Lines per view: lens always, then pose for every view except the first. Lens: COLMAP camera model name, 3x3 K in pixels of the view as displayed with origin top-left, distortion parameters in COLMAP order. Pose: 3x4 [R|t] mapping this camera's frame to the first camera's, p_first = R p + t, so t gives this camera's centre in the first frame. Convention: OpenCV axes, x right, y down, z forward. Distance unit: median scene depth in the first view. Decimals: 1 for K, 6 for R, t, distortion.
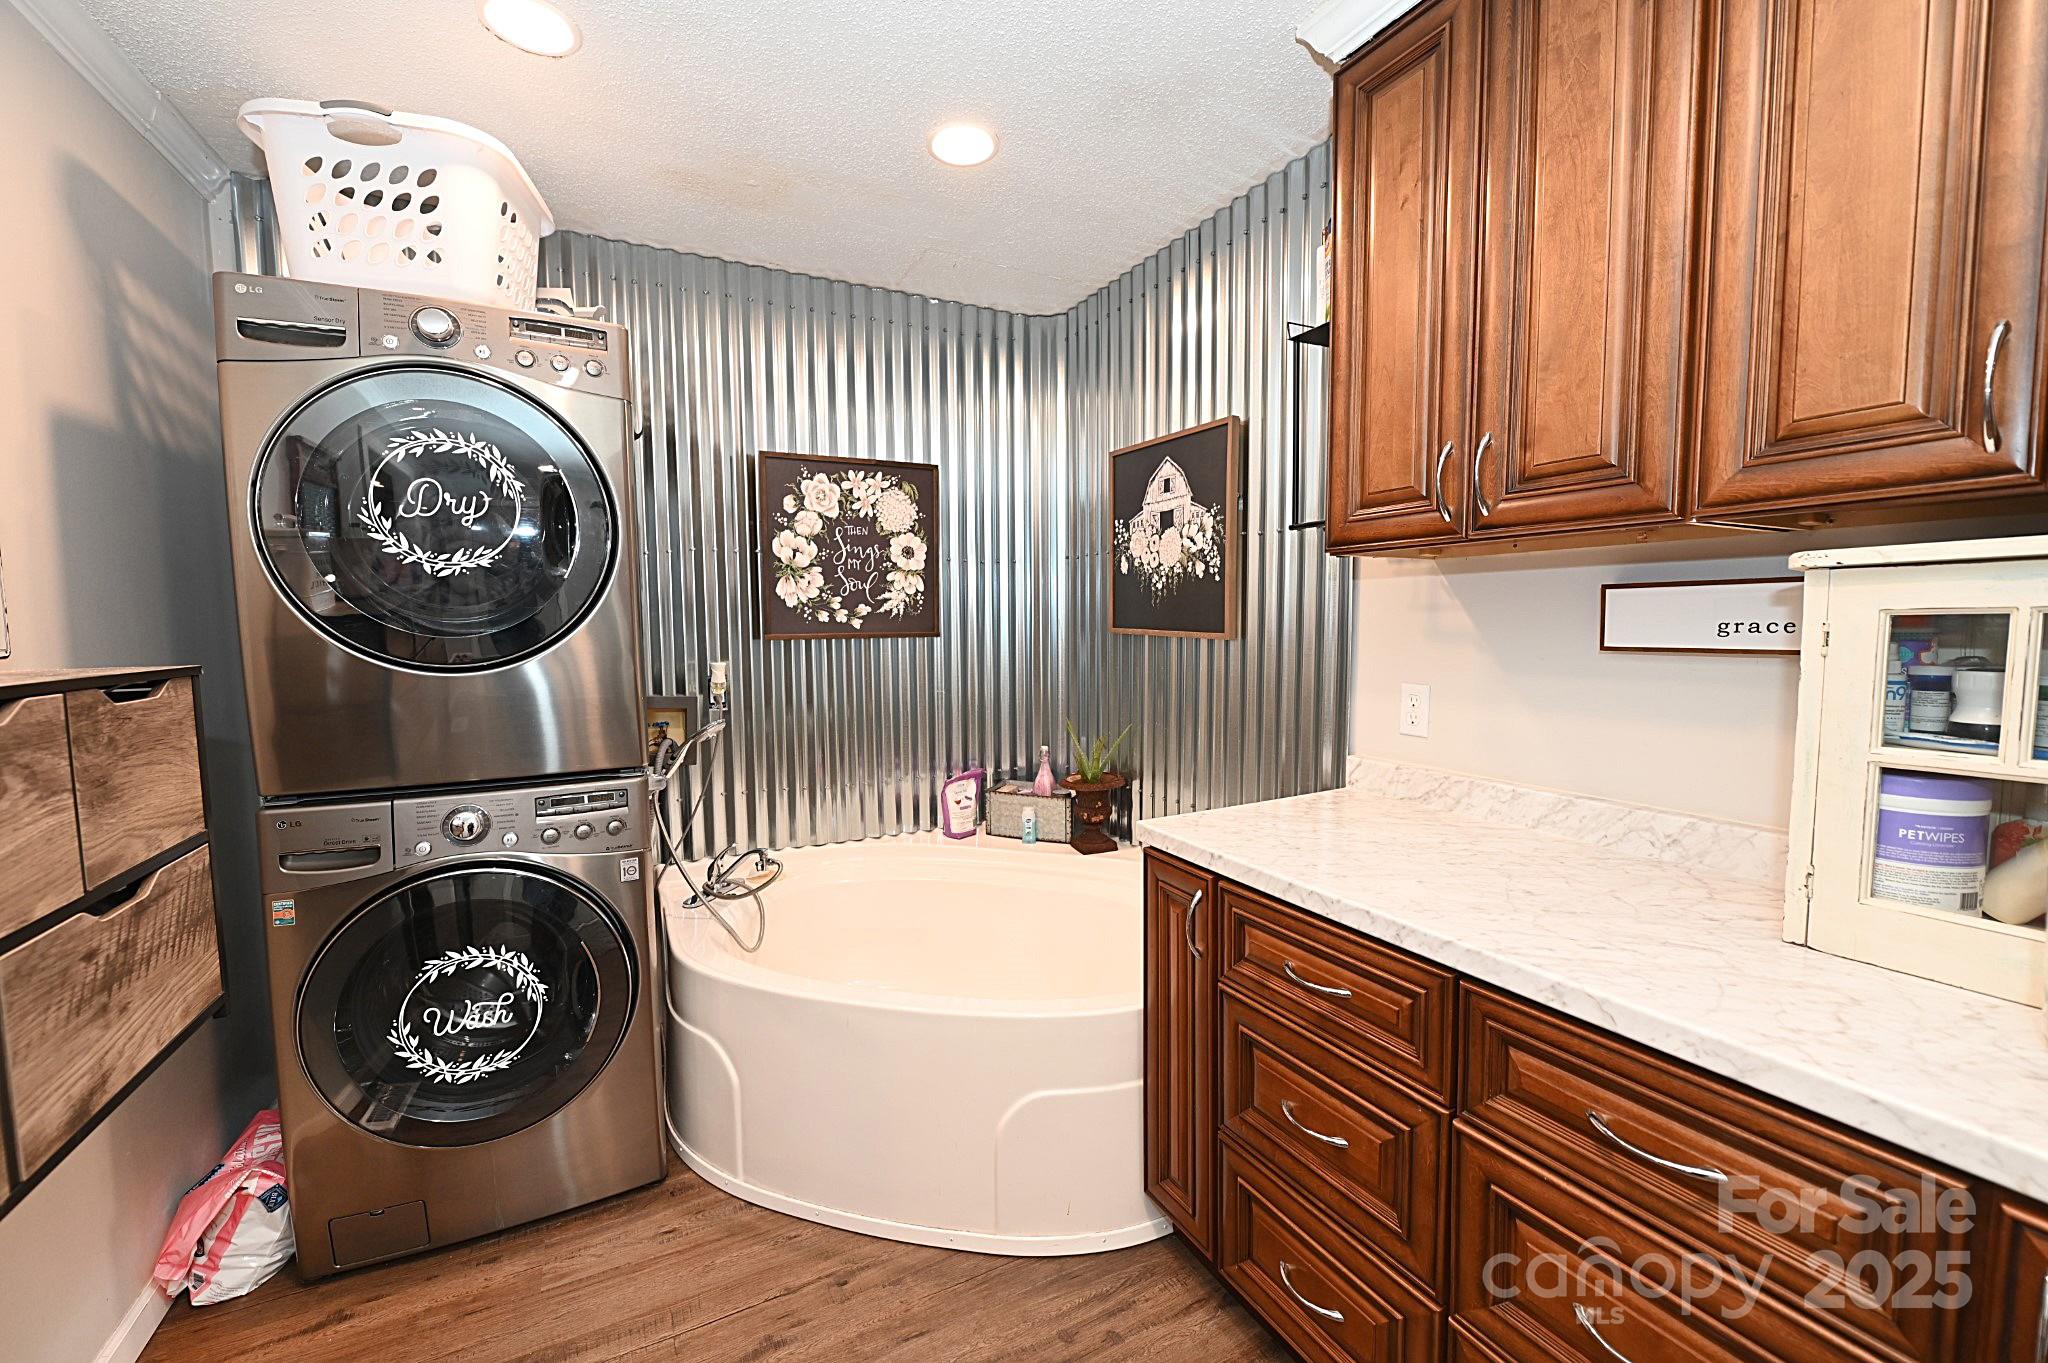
lens RADIAL K [[811.6, 0, 1027.5], [0, 811.6, 678.3], [0, 0, 1]] dist [-0.007785, -0.000874]
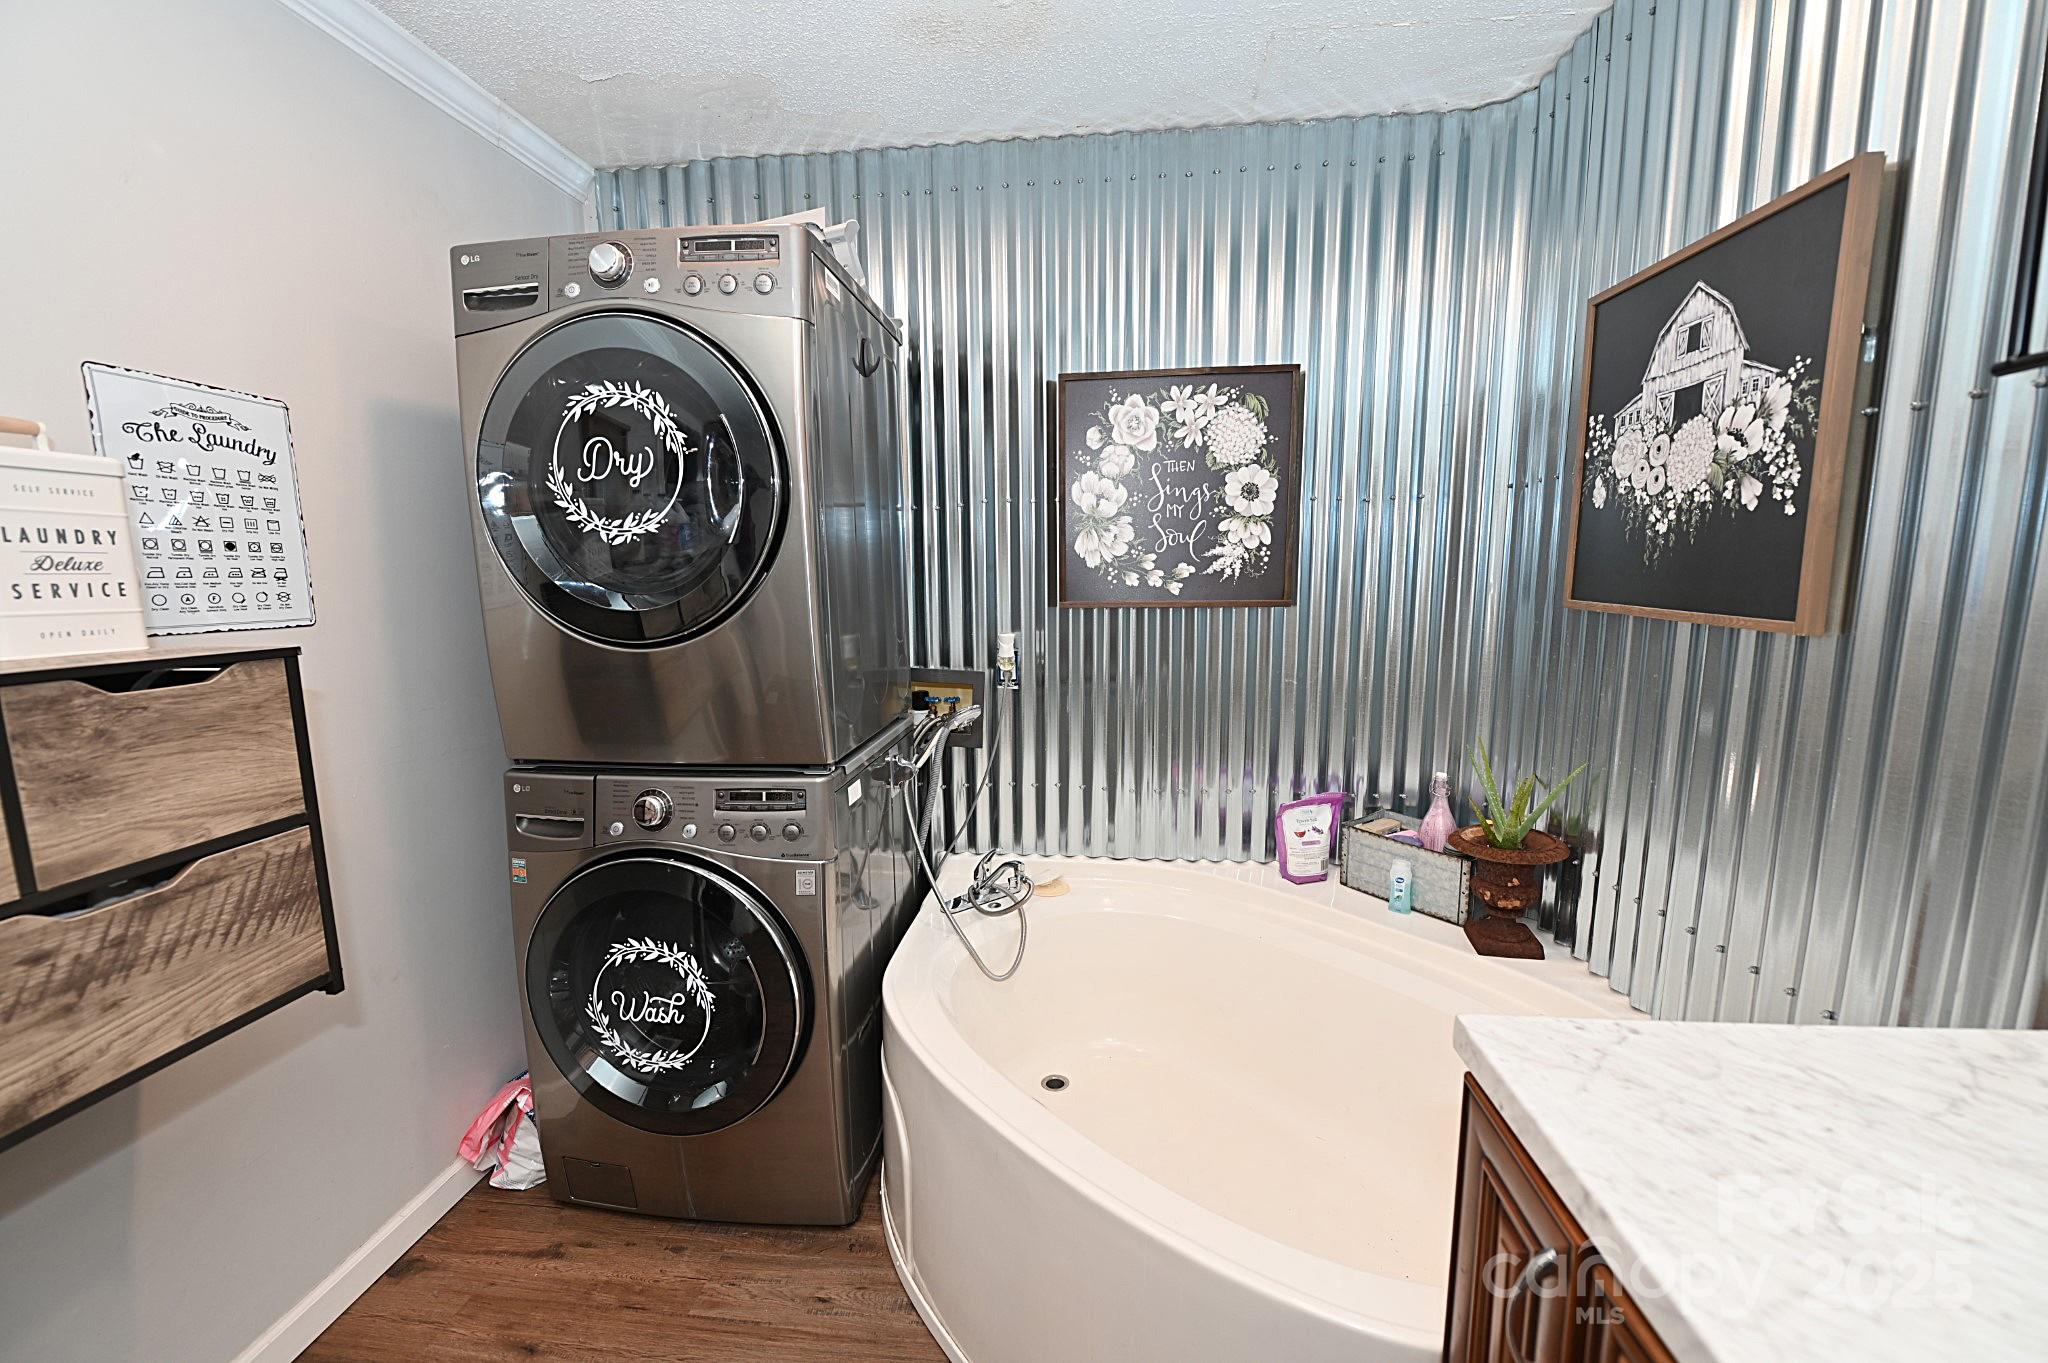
lens RADIAL K [[811.6, 0, 1024.0], [0, 811.6, 688.1], [0, 0, 1]] dist [-0.007785, -0.000874]
pose [[0.831892, 0.077209, -0.549541, 0.113238], [-0.036434, 0.995736, 0.084745, -0.036158], [0.553741, -0.050476, 0.831158, 0.298707]]
